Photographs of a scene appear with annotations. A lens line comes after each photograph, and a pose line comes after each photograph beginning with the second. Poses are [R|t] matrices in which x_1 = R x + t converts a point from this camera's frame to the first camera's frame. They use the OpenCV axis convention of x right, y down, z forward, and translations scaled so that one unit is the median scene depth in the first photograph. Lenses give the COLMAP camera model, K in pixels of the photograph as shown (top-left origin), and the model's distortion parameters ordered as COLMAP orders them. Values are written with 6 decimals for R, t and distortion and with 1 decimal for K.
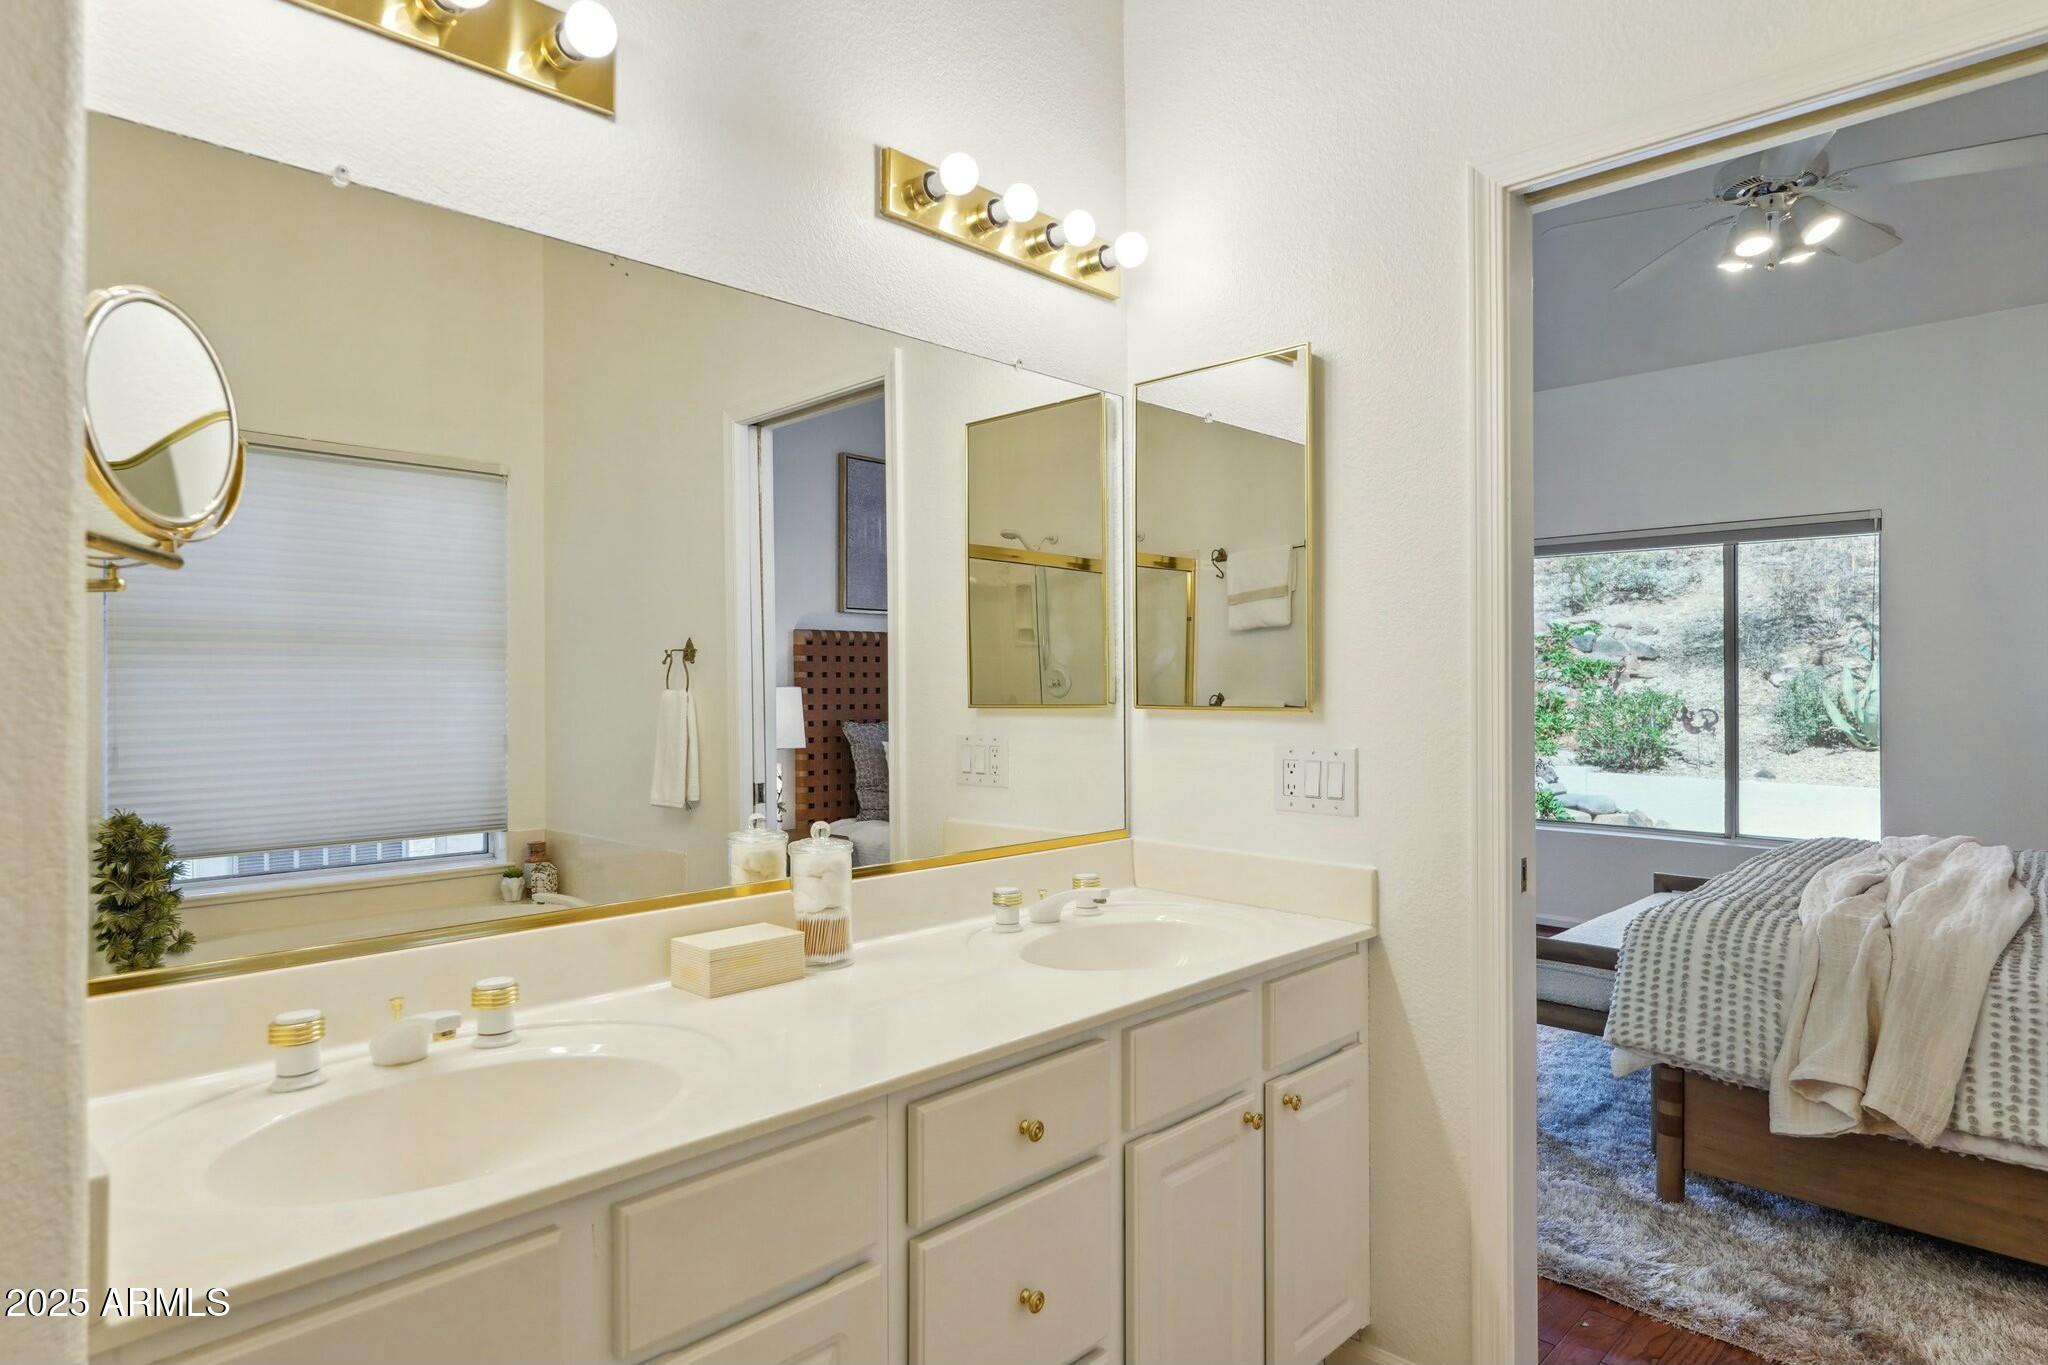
lens RADIAL K [[1172.4, 0, 1024.0], [0, 1172.4, 682.5], [0, 0, 1]] dist [0.000670, 0.000147]
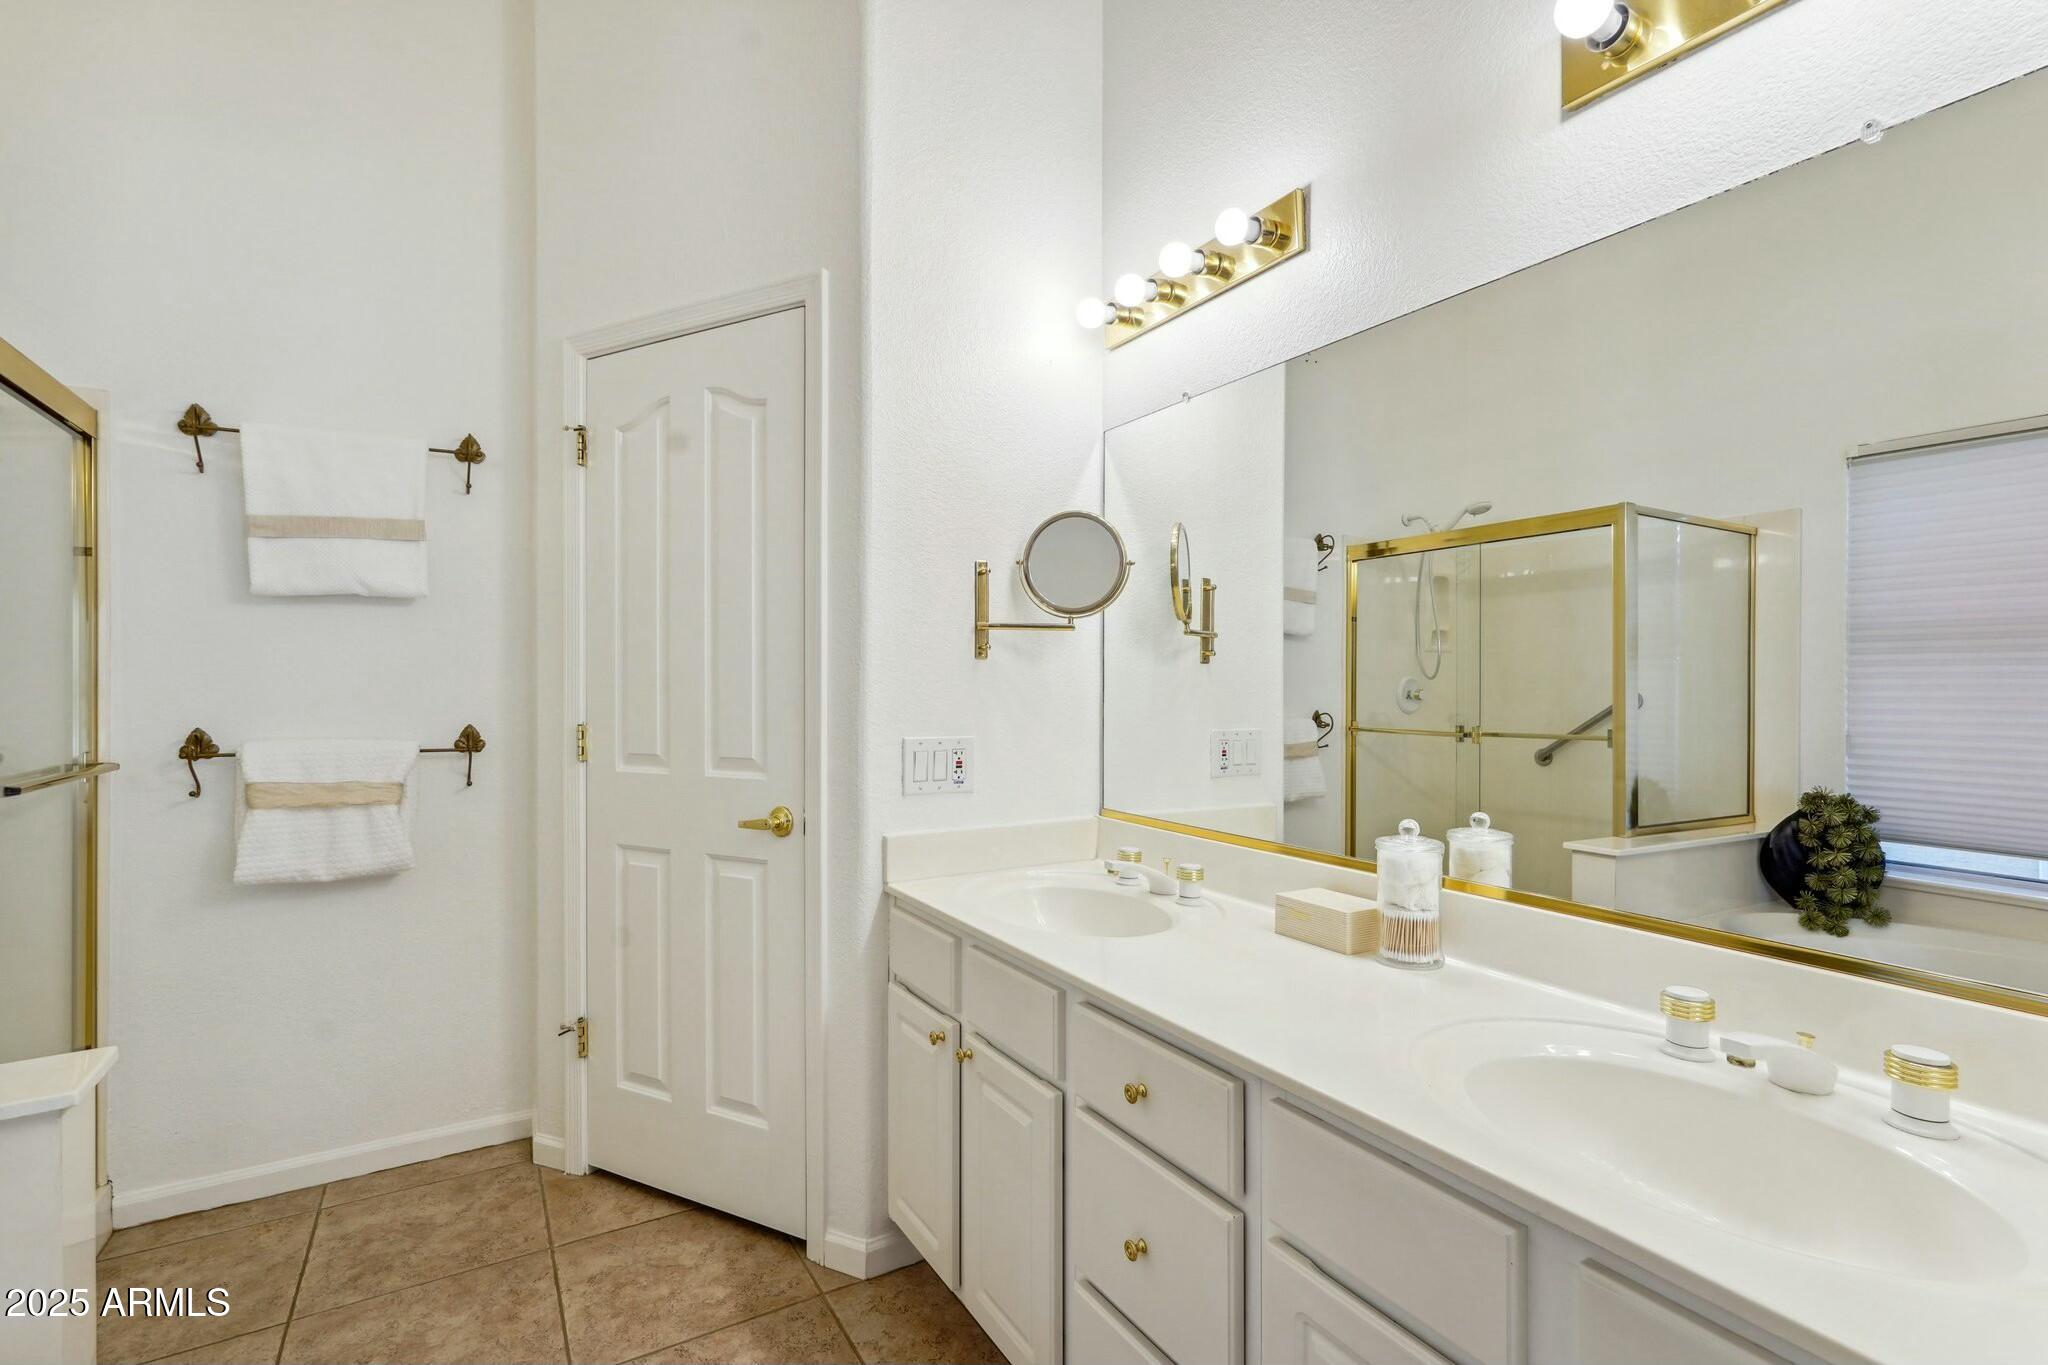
lens RADIAL K [[1028.8, 0, 1024.0], [0, 1028.8, 682.5], [0, 0, 1]] dist [-0.000244, -0.000027]
pose [[-0.137869, 0.008476, -0.990414, 0.518557], [-0.000637, 0.999962, 0.008646, -0.007900], [0.990450, 0.001823, -0.137858, 0.518885]]
